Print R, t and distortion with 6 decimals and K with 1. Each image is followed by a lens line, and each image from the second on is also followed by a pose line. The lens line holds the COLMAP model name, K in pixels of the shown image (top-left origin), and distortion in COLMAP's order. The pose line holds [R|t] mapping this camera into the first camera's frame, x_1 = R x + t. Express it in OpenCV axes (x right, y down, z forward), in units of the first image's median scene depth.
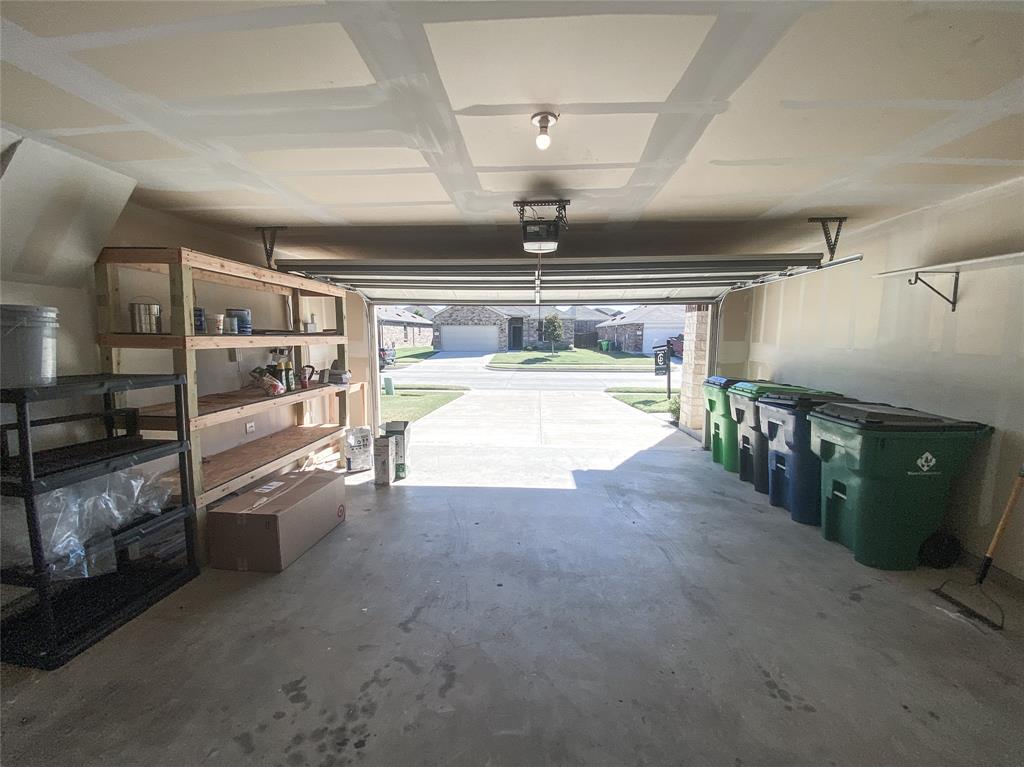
lens RADIAL K [[422.6, 0, 512.0], [0, 422.6, 383.5], [0, 0, 1]] dist [0.016924, -0.020089]
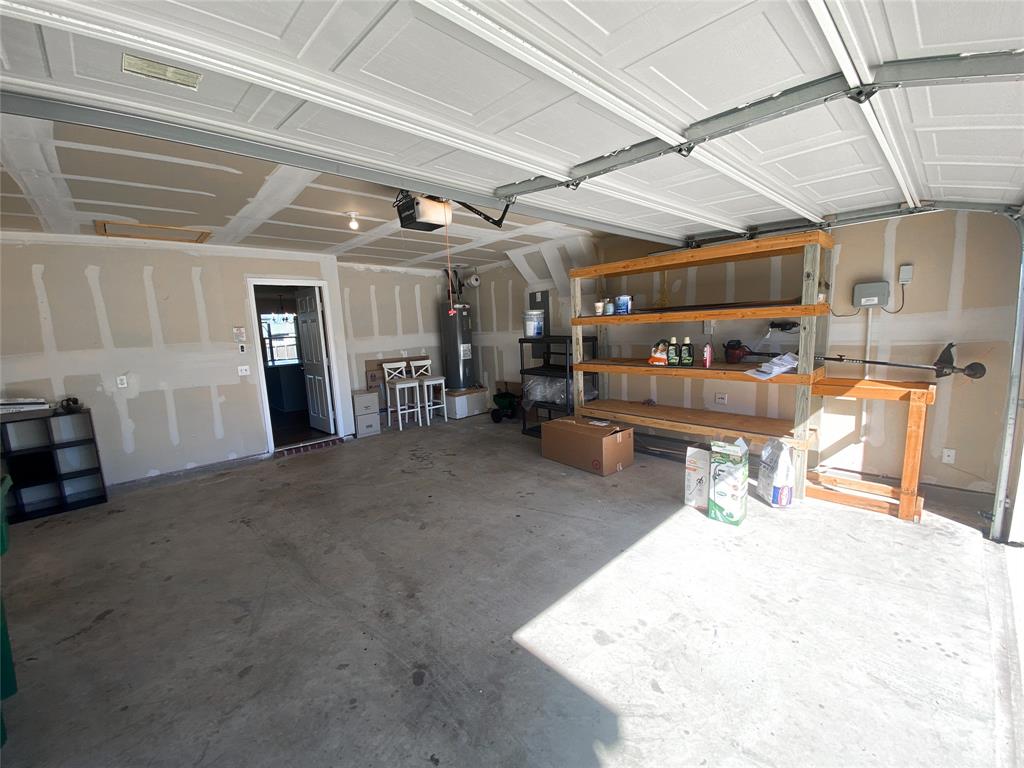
lens RADIAL K [[422.6, 0, 512.0], [0, 422.6, 384.0], [0, 0, 1]] dist [0.016924, -0.020089]
pose [[-0.690613, 0.134979, -0.710517, 0.922290], [-0.035502, 0.974918, 0.219715, -0.270753], [0.722353, 0.176963, -0.668499, 2.589116]]
